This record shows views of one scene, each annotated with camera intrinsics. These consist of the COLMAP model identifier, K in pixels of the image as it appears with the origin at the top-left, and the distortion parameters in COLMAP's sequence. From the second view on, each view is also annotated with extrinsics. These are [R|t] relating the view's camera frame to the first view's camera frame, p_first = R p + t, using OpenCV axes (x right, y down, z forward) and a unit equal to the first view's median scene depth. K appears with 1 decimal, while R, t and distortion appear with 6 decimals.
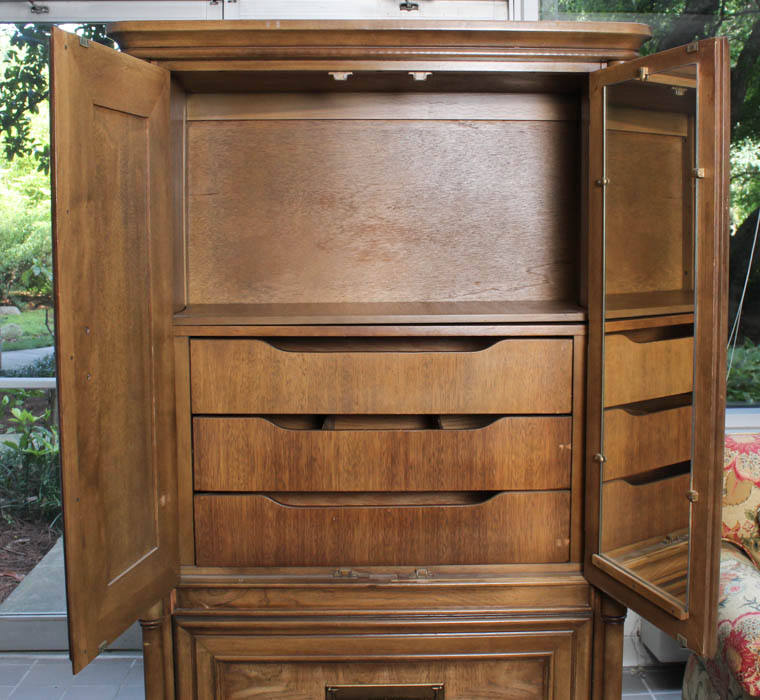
lens RADIAL K [[1048.1, 0, 408.0], [0, 1048.1, 332.3], [0, 0, 1]] dist [-0.130403, 0.000000]
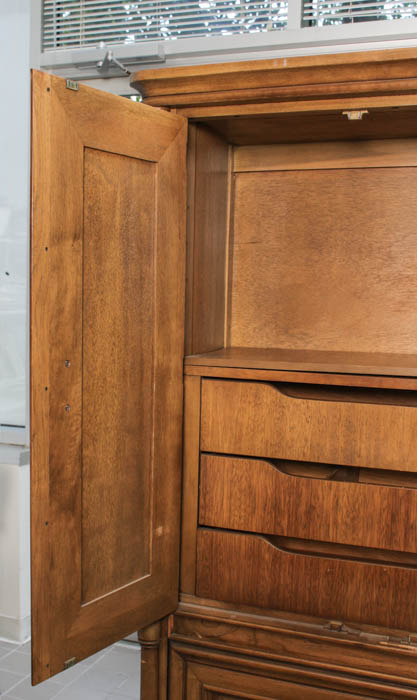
lens RADIAL K [[872.4, 0, 153.0], [0, 872.4, 392.6], [0, 0, 1]] dist [-0.091241, 0.000000]
pose [[0.903842, 0.069282, -0.422221, 0.109135], [-0.061016, 0.997589, 0.033077, -0.005327], [0.423494, -0.004134, 0.905889, 0.182104]]
